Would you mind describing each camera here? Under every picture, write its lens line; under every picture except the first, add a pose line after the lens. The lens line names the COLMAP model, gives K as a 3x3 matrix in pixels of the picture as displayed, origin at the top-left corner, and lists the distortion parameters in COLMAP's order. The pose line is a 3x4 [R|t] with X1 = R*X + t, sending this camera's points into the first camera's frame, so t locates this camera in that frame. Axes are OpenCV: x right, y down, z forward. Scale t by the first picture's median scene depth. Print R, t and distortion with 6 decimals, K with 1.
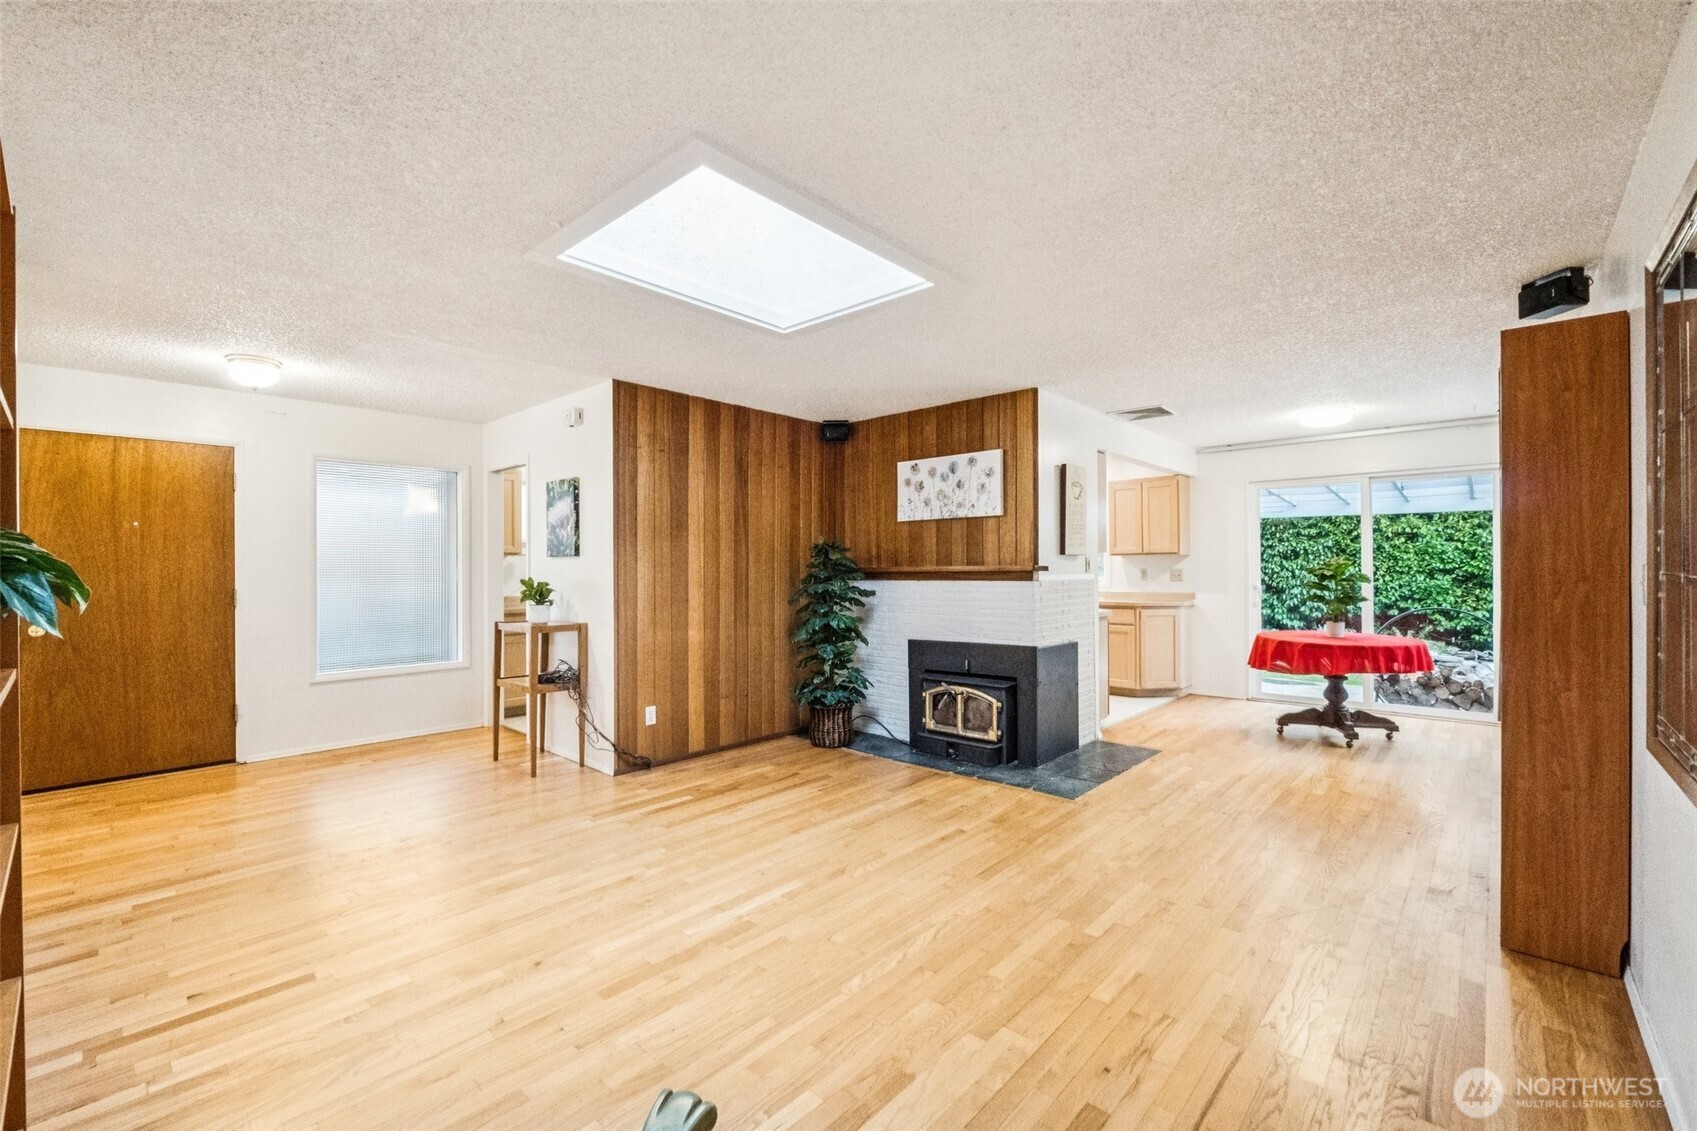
lens RADIAL K [[720.1, 0, 849.3], [0, 720.1, 572.0], [0, 0, 1]] dist [-0.009276, -0.000126]
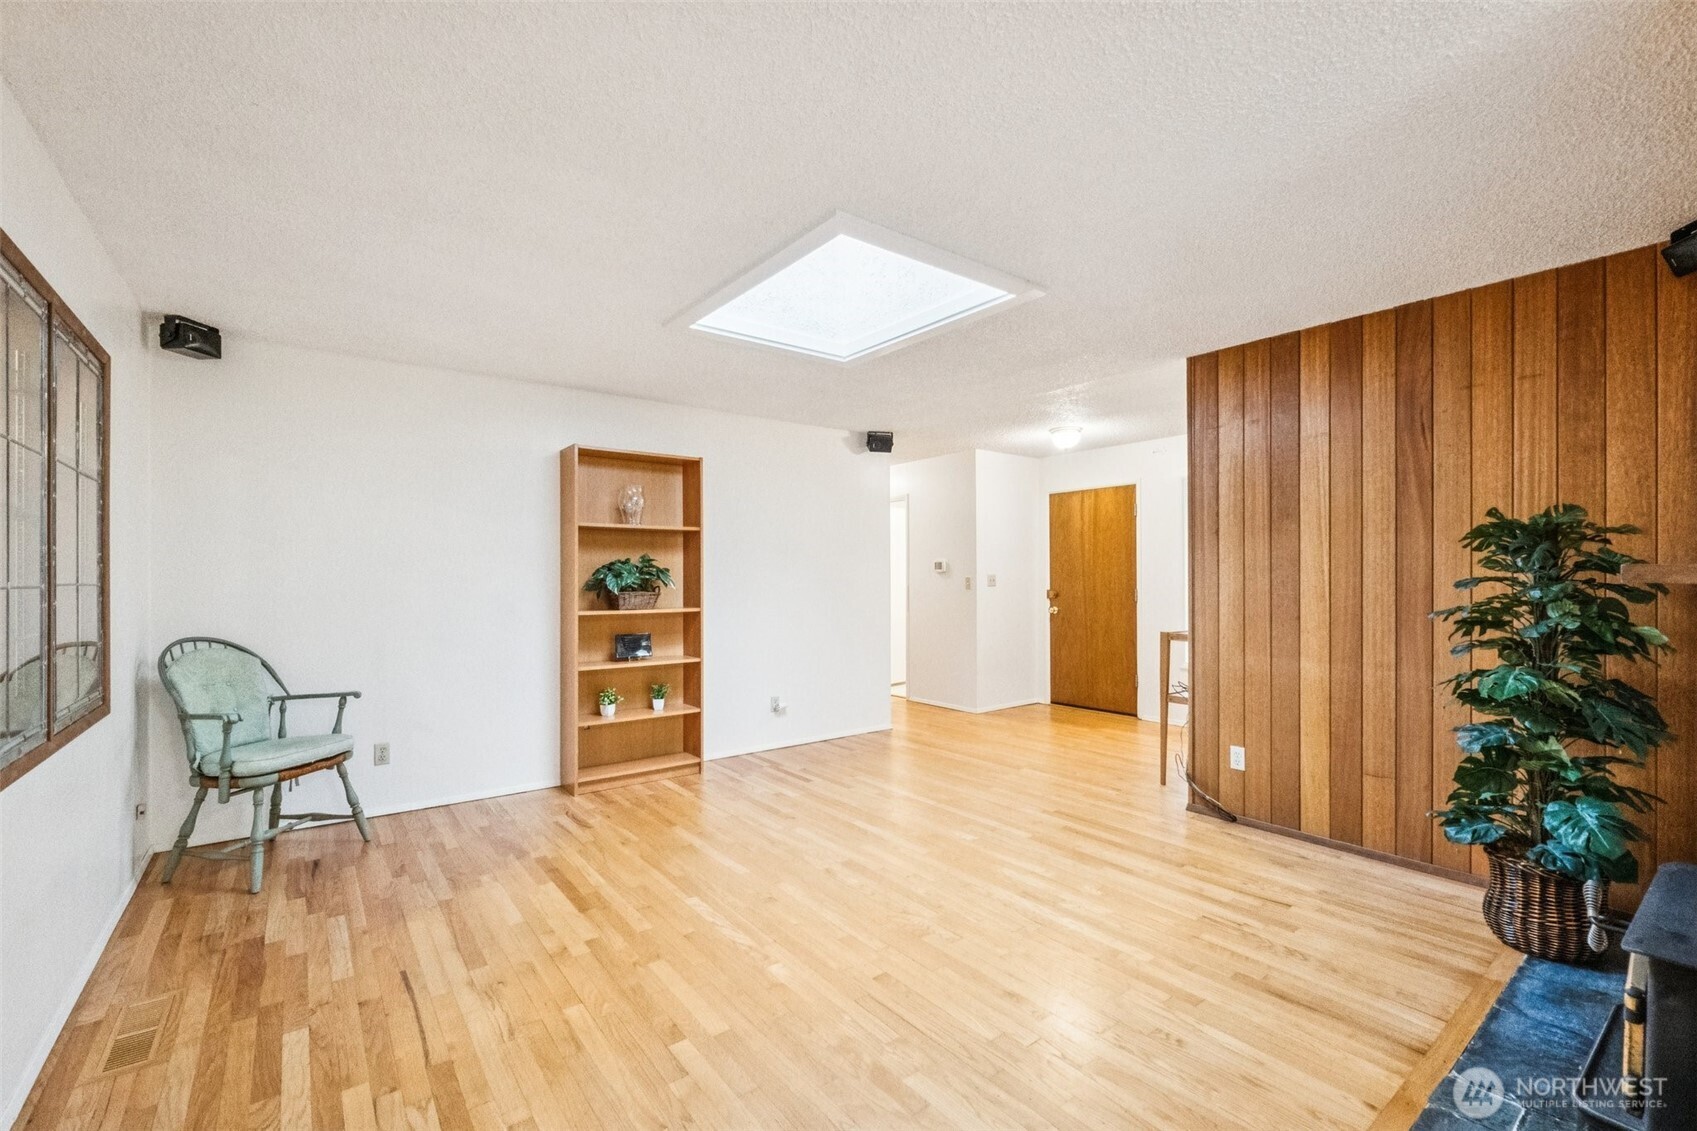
lens RADIAL K [[720.1, 0, 849.3], [0, 720.1, 572.0], [0, 0, 1]] dist [-0.009276, -0.000126]
pose [[-0.178472, -0.003276, -0.983940, 0.591446], [-0.002417, 0.999993, -0.002891, -0.003162], [0.983942, 0.001862, -0.178478, 0.729124]]
